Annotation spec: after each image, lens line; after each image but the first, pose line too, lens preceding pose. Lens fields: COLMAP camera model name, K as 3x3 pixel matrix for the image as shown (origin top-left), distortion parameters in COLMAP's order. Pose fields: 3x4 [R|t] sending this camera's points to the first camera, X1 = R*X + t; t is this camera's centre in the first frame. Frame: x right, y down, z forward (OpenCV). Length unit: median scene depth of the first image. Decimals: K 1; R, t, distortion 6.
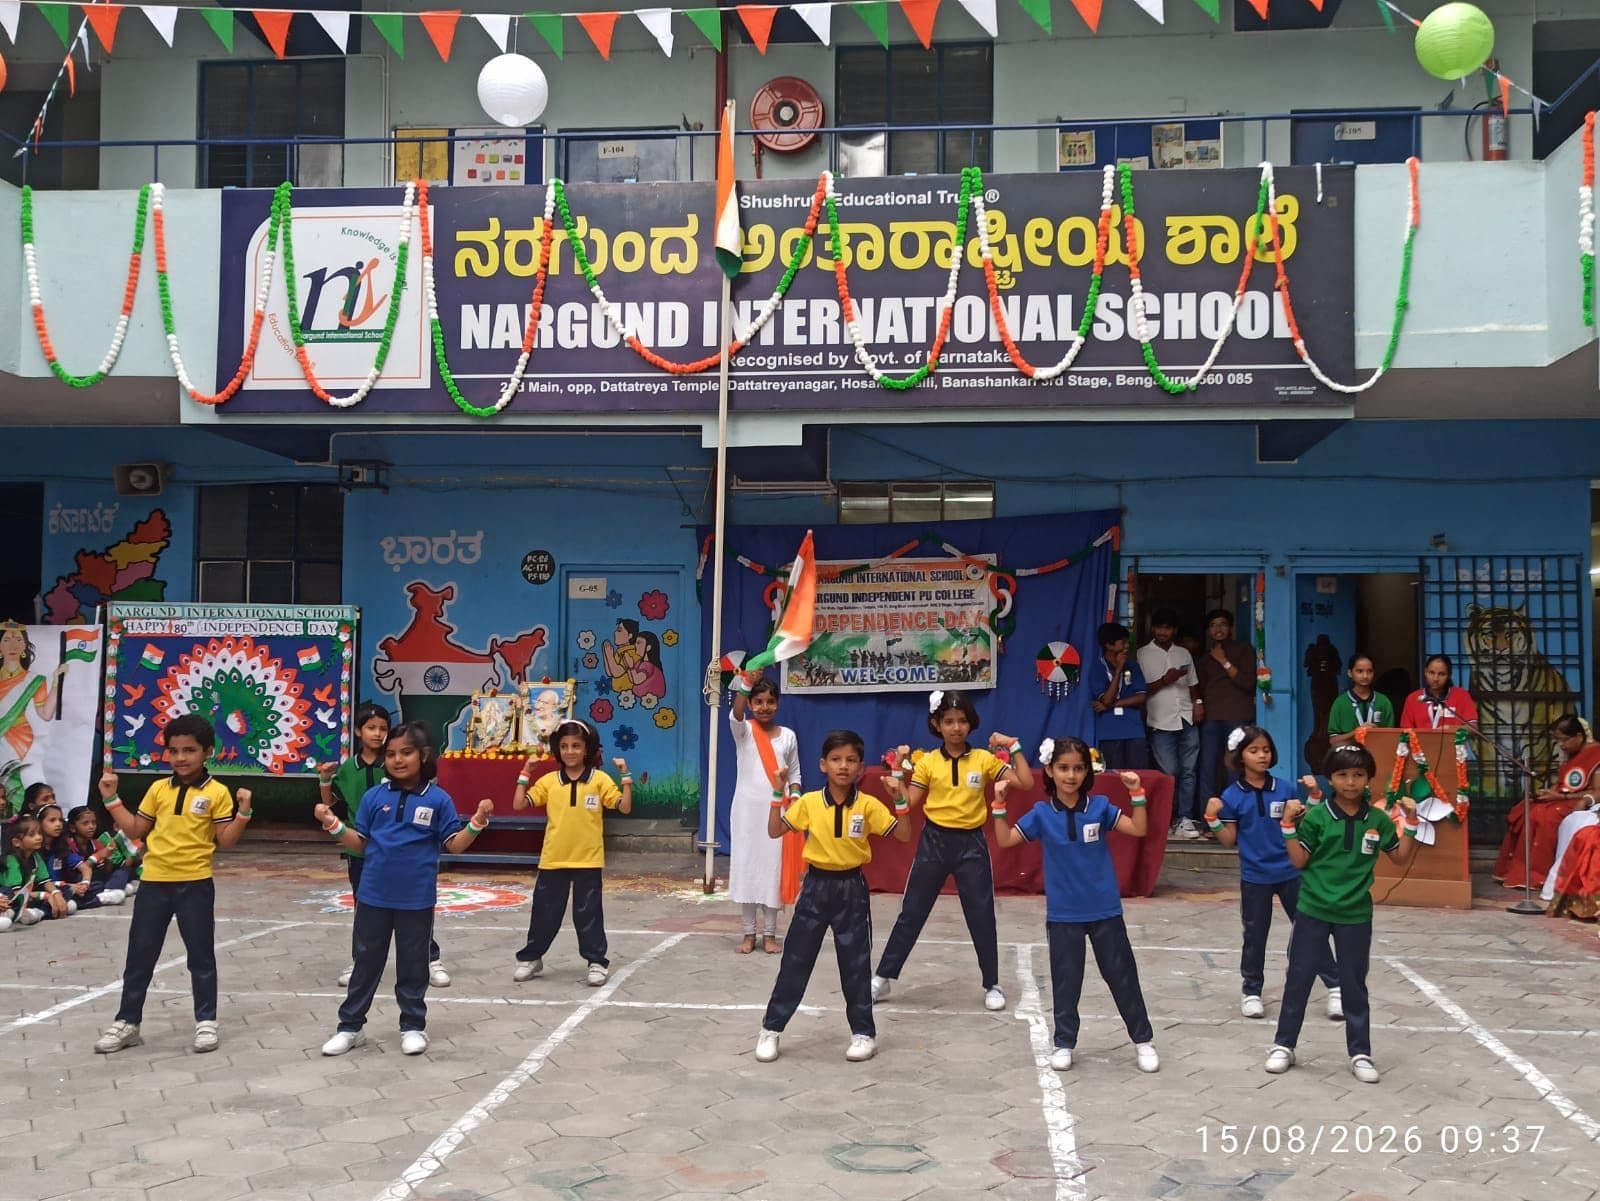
lens RADIAL K [[1776.0, 0, 800.0], [0, 1776.0, 600.5], [0, 0, 1]] dist [0.075107, -0.120302]
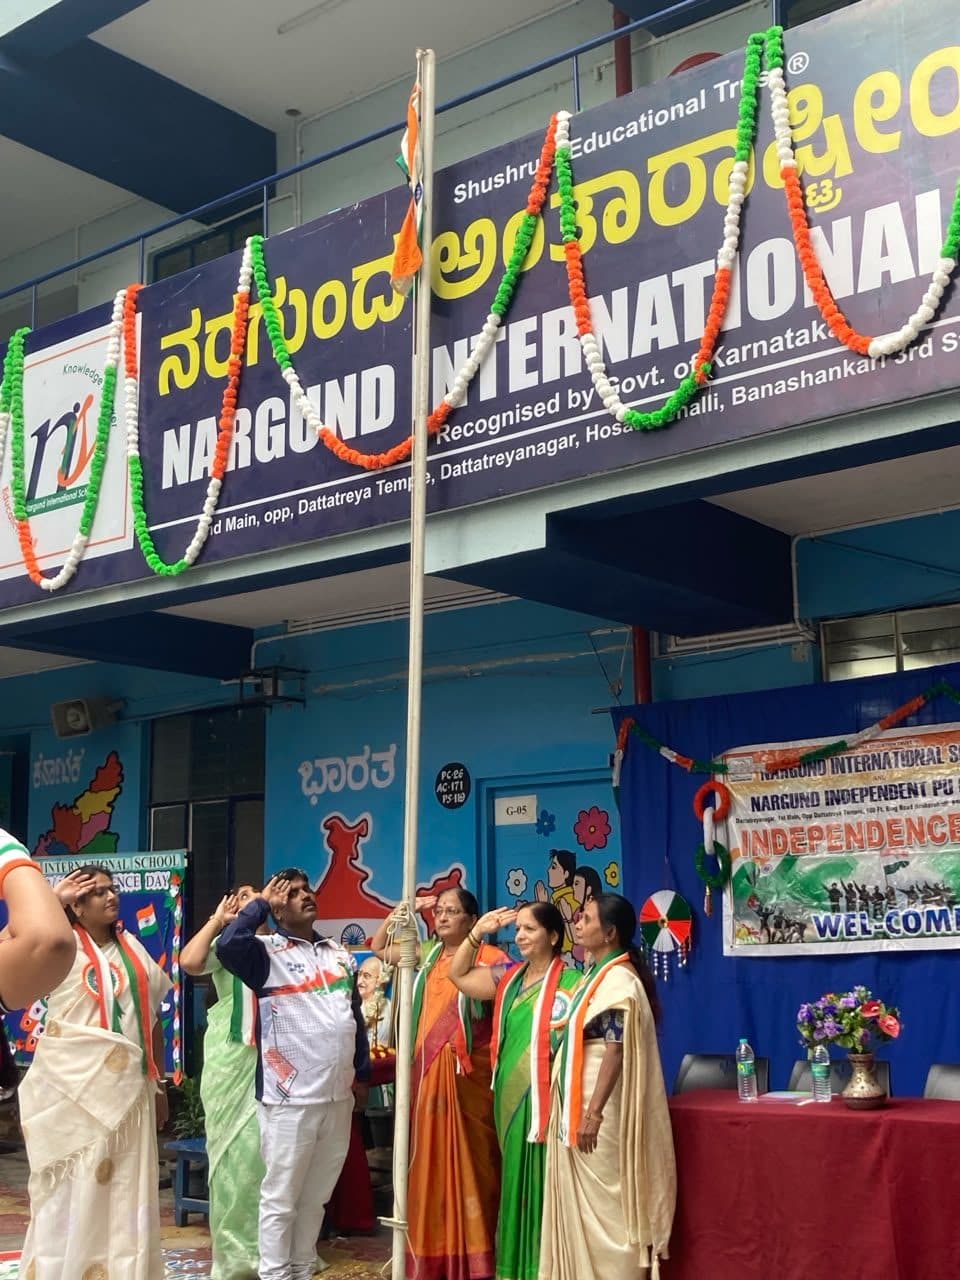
lens RADIAL K [[1591.4, 0, 503.5], [0, 1591.4, 656.5], [0, 0, 1]] dist [0.214342, -0.865677]
pose [[0.846397, -0.111543, -0.520740, 0.263792], [0.045758, 0.989435, -0.137564, 0.024175], [0.530582, 0.092605, 0.842560, 0.518526]]
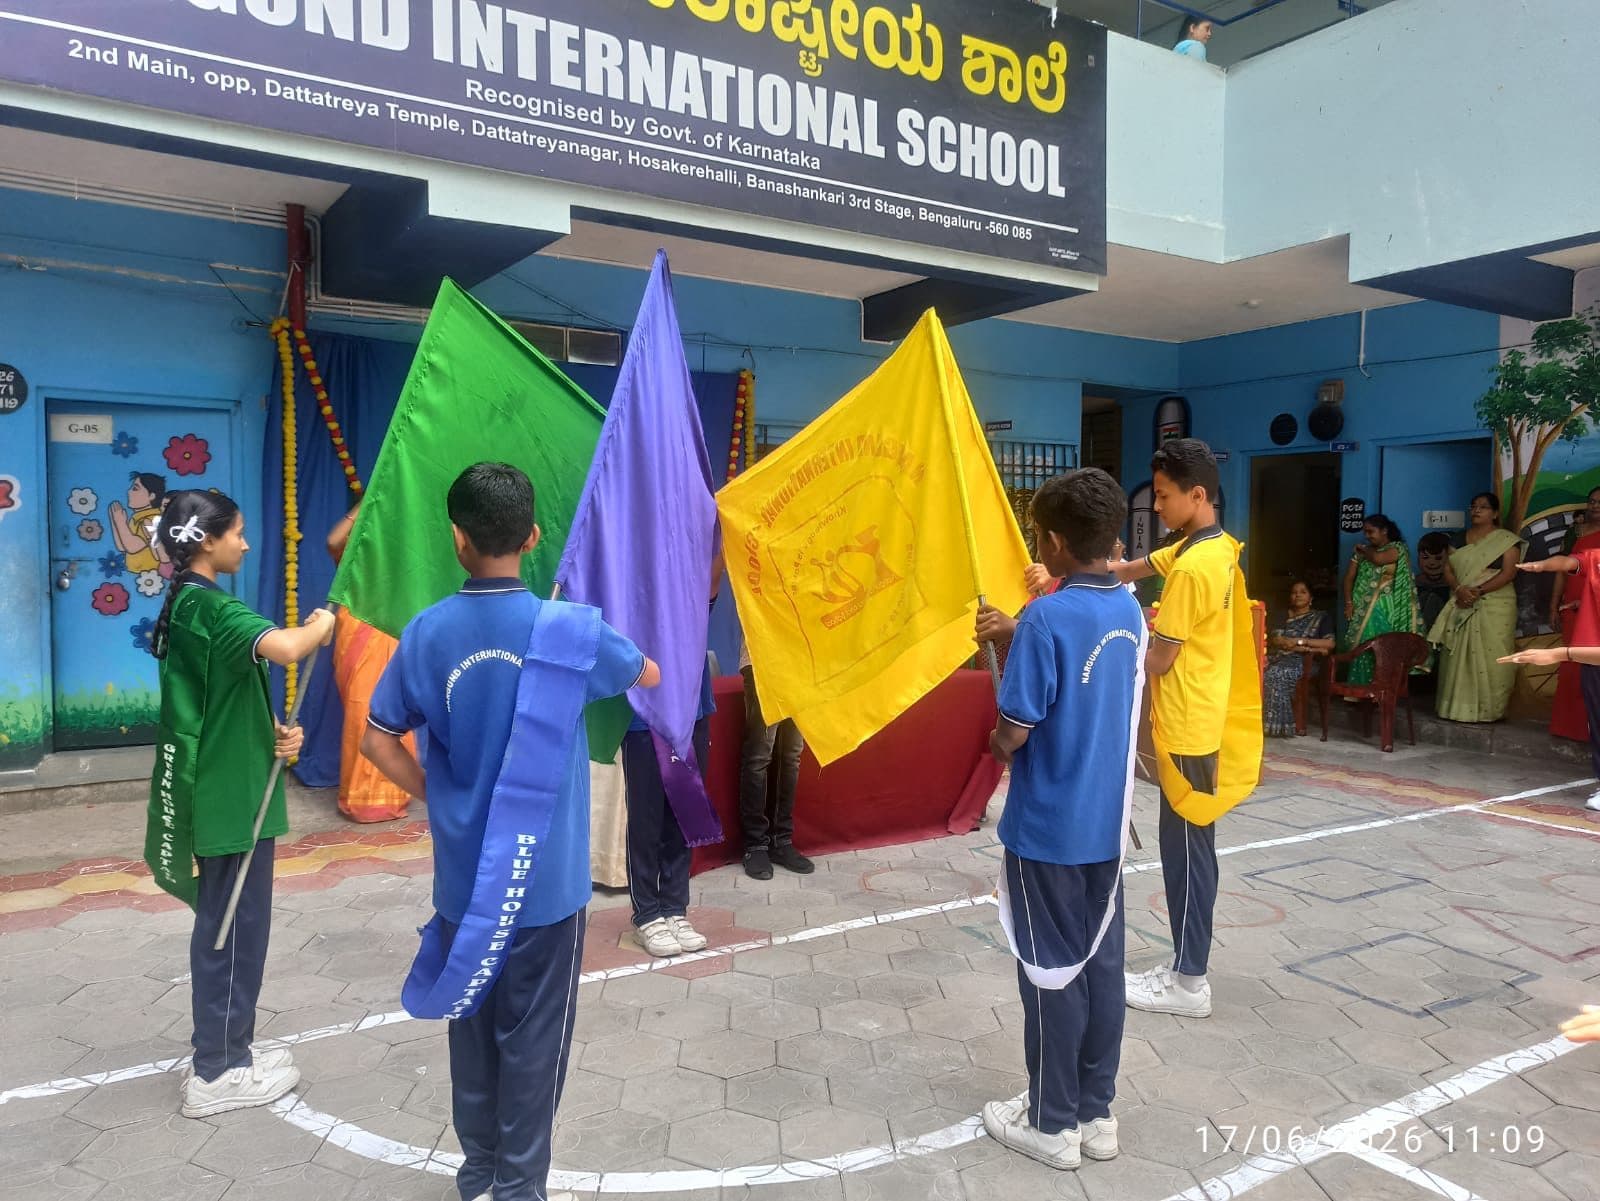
lens RADIAL K [[1192.7, 0, 799.7], [0, 1192.7, 604.4], [0, 0, 1]] dist [0.050124, -0.044504]
pose [[0.785252, -0.032431, 0.618326, -0.226953], [-0.025381, 0.996102, 0.084478, 0.018487], [-0.618656, -0.082031, 0.781368, 0.532371]]
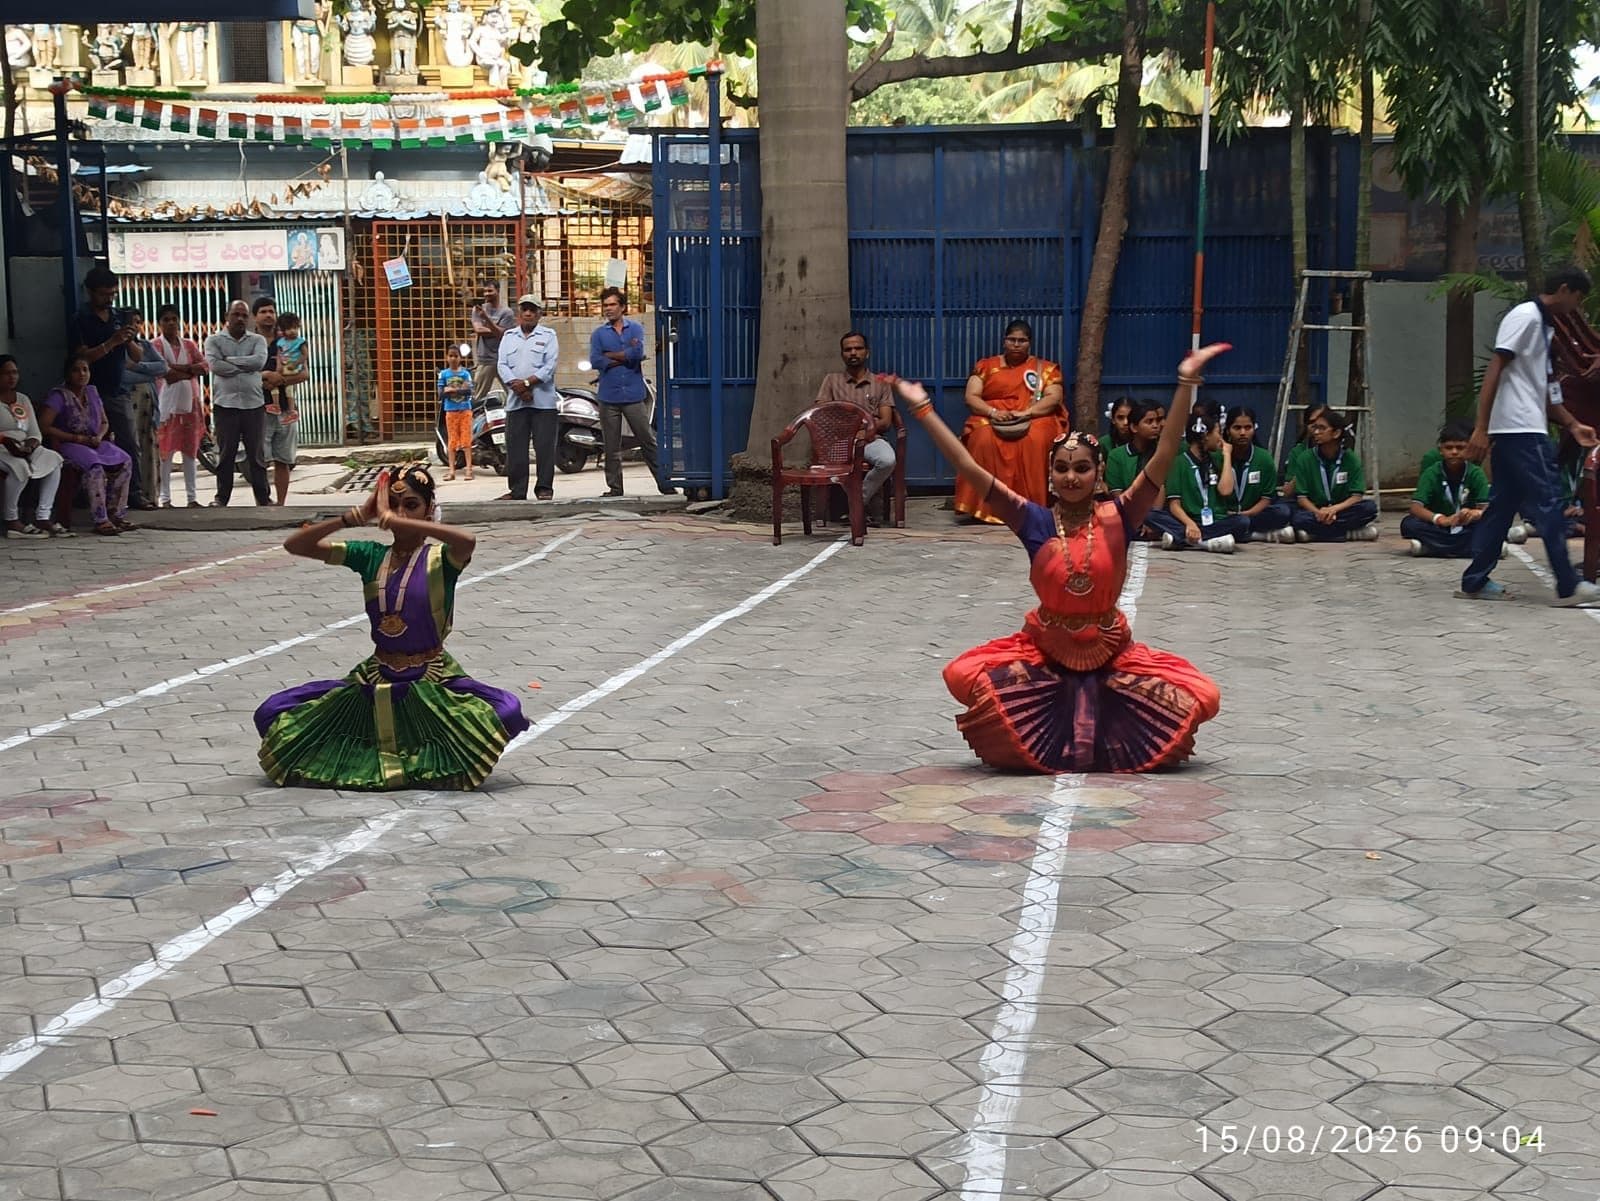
lens RADIAL K [[2367.4, 0, 800.0], [0, 2367.4, 600.5], [0, 0, 1]] dist [-0.001971, 0.000649]
pose [[-0.997635, -0.011242, 0.067803, -0.075937], [-0.004793, 0.995509, 0.094543, 0.033819], [-0.068562, 0.093994, -0.993209, 0.930088]]
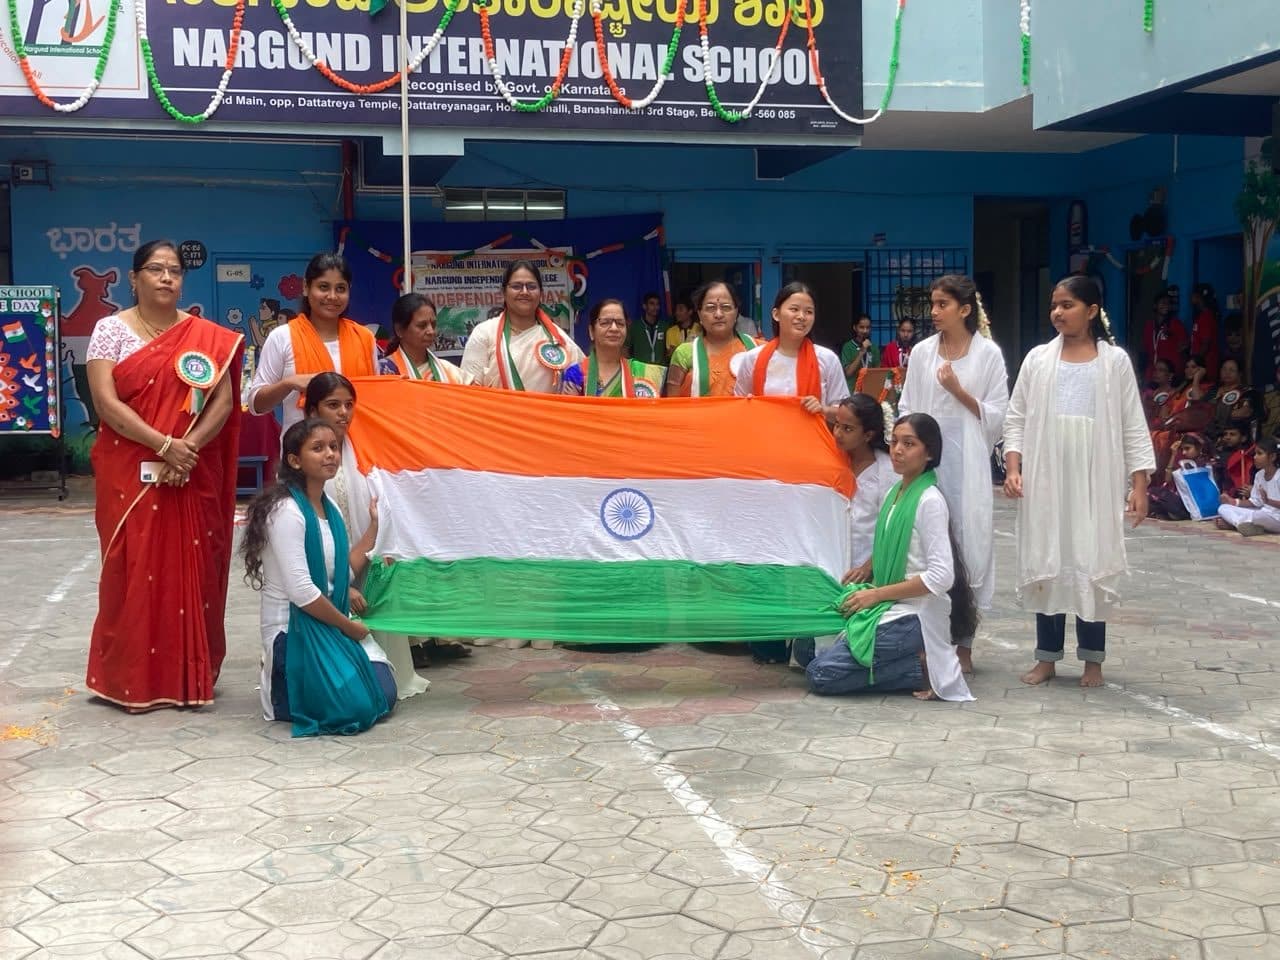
lens RADIAL K [[1525.5, 0, 640.0], [0, 1525.5, 480.0], [0, 0, 1]] dist [0.093451, -0.297964]
pose [[0.945093, -0.043487, 0.323894, -0.238311], [0.006627, 0.993453, 0.114046, 0.018351], [-0.326733, -0.105637, 0.939195, -0.091153]]
